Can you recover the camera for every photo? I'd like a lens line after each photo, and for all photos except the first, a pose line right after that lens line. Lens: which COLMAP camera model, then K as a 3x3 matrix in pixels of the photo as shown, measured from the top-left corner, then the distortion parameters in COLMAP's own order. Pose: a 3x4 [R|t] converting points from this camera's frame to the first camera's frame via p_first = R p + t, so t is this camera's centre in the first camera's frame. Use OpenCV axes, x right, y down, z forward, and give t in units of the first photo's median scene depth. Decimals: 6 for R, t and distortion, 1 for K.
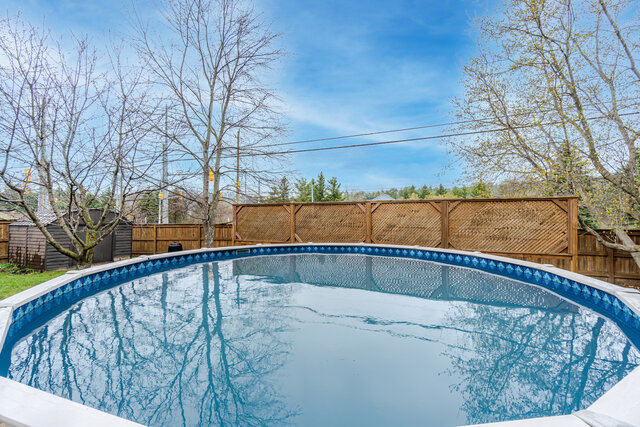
lens RADIAL K [[273.9, 0, 315.0], [0, 273.9, 211.6], [0, 0, 1]] dist [-0.005149, 0.000132]
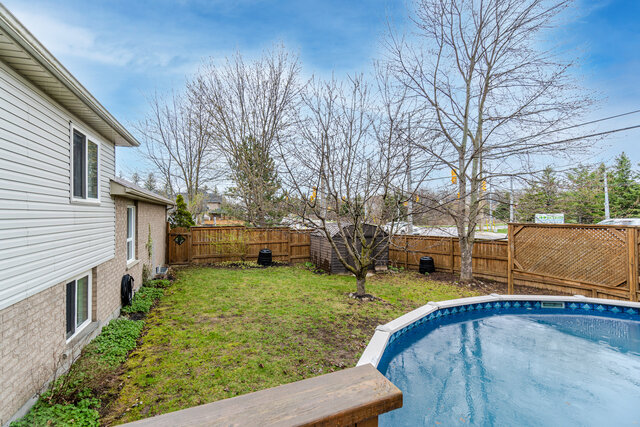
lens RADIAL K [[273.9, 0, 315.0], [0, 273.9, 211.6], [0, 0, 1]] dist [-0.005149, 0.000132]
pose [[0.699638, -0.009429, -0.714435, -0.100002], [0.015343, 0.999881, 0.001829, -0.054414], [0.714332, -0.012242, 0.699700, 0.044936]]
